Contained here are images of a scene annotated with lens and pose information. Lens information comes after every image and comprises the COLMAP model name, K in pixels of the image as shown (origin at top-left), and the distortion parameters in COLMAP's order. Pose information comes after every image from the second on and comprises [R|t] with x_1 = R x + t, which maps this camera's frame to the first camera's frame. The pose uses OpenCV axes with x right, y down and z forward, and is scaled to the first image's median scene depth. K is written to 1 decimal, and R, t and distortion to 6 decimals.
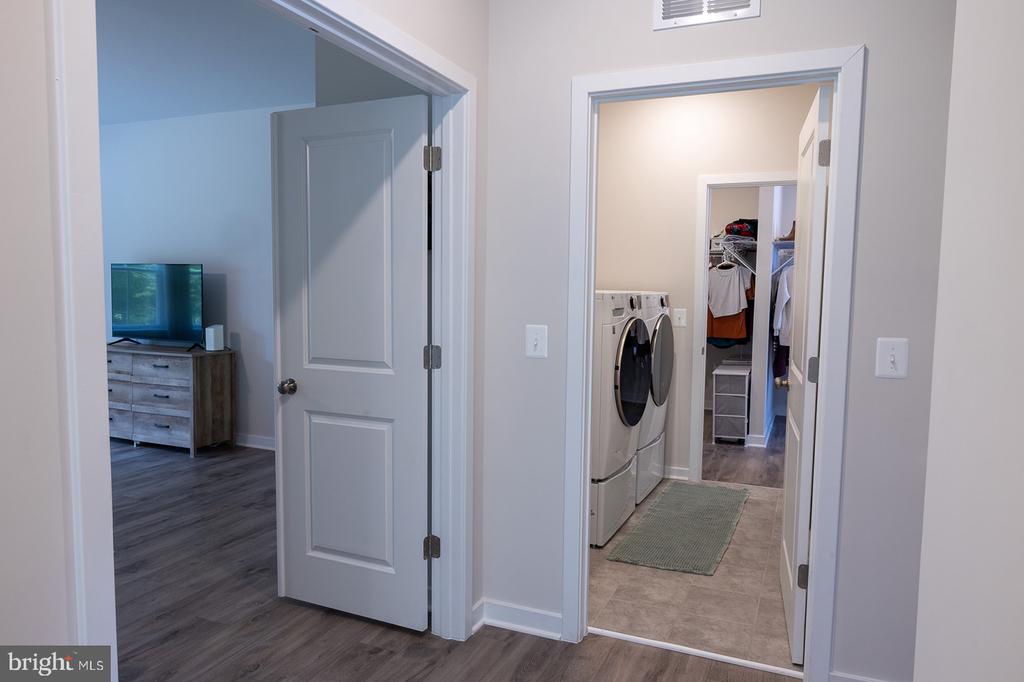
lens RADIAL K [[685.8, 0, 512.0], [0, 685.8, 341.0], [0, 0, 1]] dist [-0.001420, 0.004807]
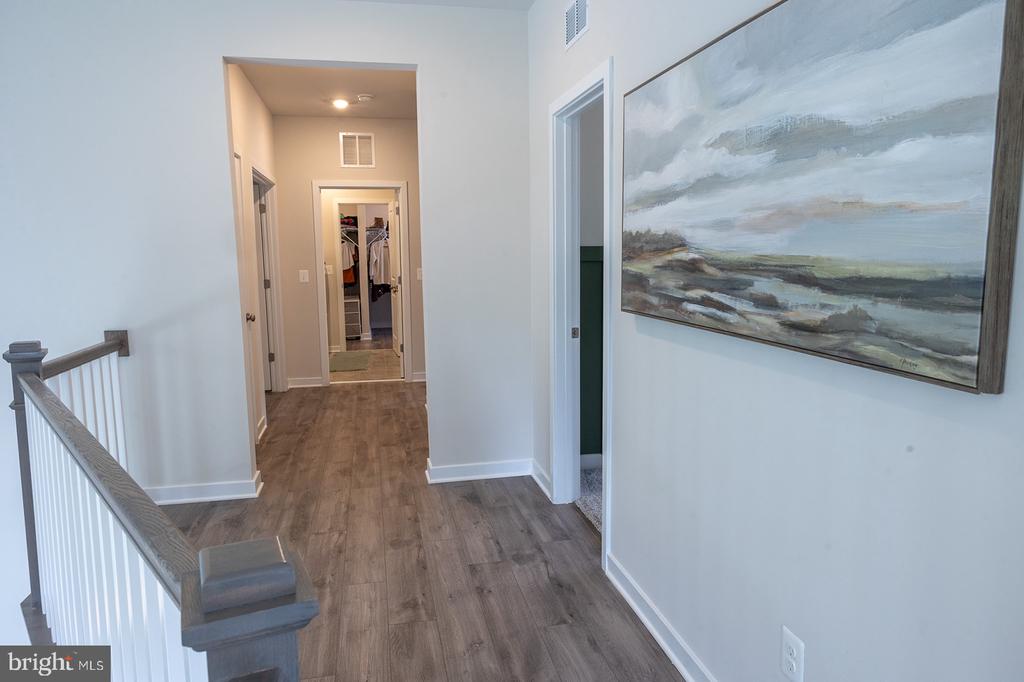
lens RADIAL K [[685.8, 0, 512.0], [0, 685.8, 341.0], [0, 0, 1]] dist [-0.001420, 0.004807]
pose [[0.814549, -0.099246, 0.571542, -0.490898], [0.070639, 0.994894, 0.072085, 0.066077], [-0.575778, -0.018343, 0.817400, -0.950486]]
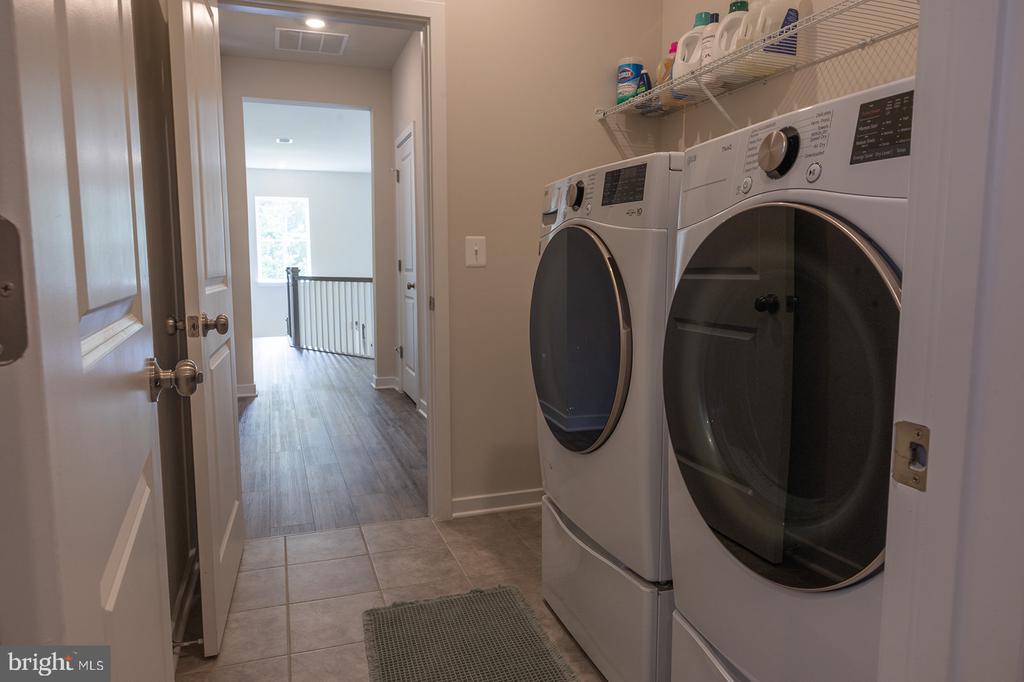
lens RADIAL K [[685.8, 0, 512.0], [0, 685.8, 341.0], [0, 0, 1]] dist [-0.001420, 0.004807]
pose [[-0.734053, 0.061074, -0.676341, 0.441302], [-0.066443, 0.984710, 0.161032, -0.023555], [0.675834, 0.163144, -0.718771, 1.094106]]
